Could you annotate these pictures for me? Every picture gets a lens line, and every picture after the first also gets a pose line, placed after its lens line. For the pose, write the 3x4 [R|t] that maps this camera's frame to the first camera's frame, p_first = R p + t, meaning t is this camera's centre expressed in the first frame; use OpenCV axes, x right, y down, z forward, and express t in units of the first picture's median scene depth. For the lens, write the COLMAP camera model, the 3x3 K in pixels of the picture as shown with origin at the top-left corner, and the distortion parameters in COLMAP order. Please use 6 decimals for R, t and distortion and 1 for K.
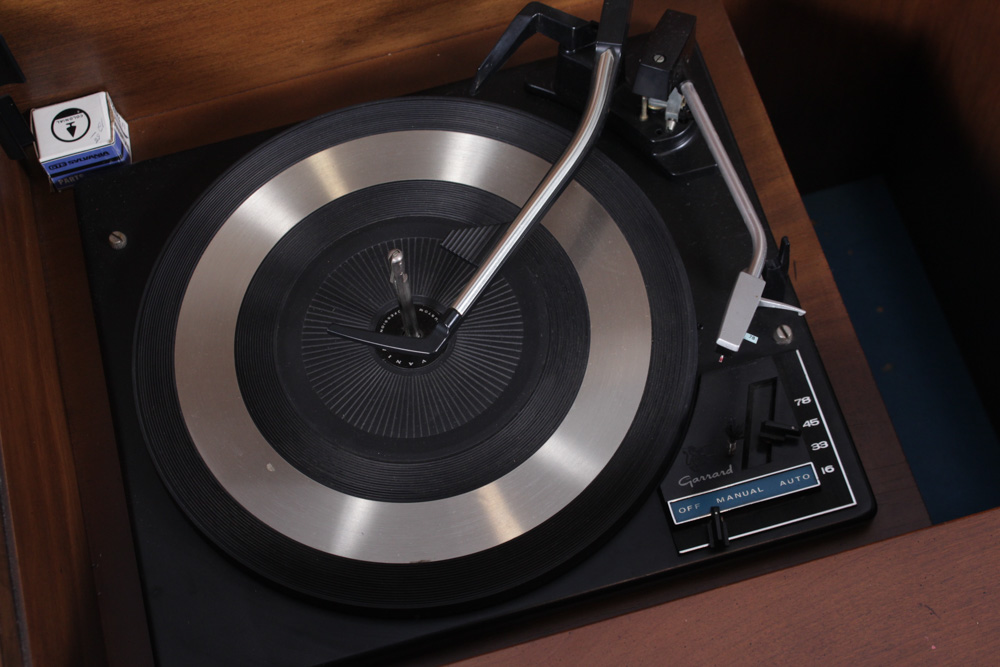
lens RADIAL K [[1626.9, 0, 502.1], [0, 1626.9, 333.6], [0, 0, 1]] dist [-0.021583, 0.000000]
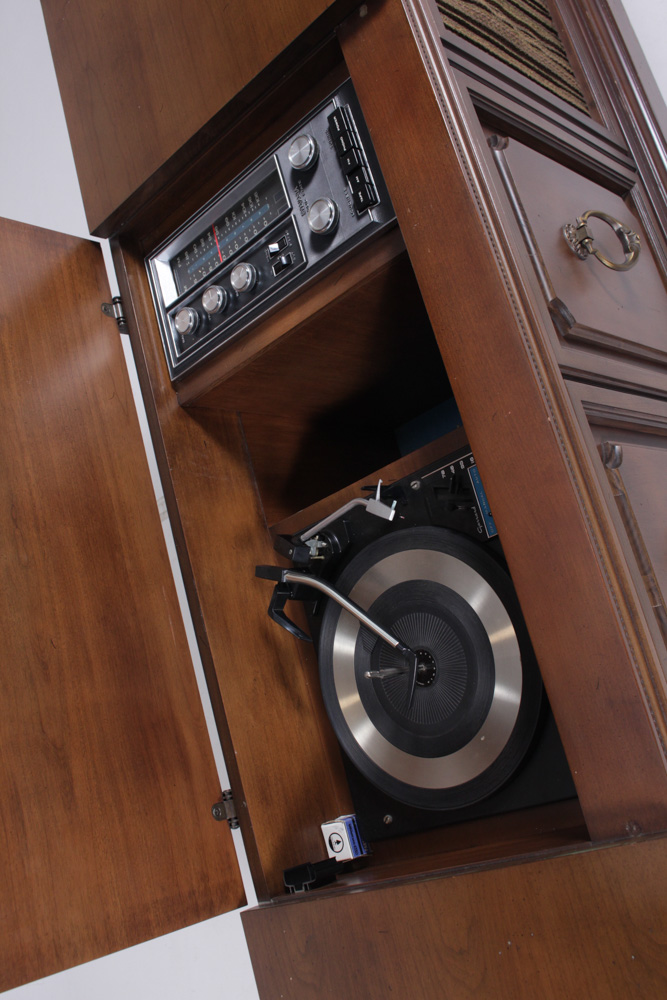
lens RADIAL K [[1021.1, 0, 333.9], [0, 1021.1, 502.1], [0, 0, 1]] dist [-0.096109, 0.000000]
pose [[-0.023212, -0.990786, 0.133430, -0.016940], [0.955618, -0.061198, -0.288182, 0.263448], [0.293693, 0.120819, 0.948234, -0.239018]]
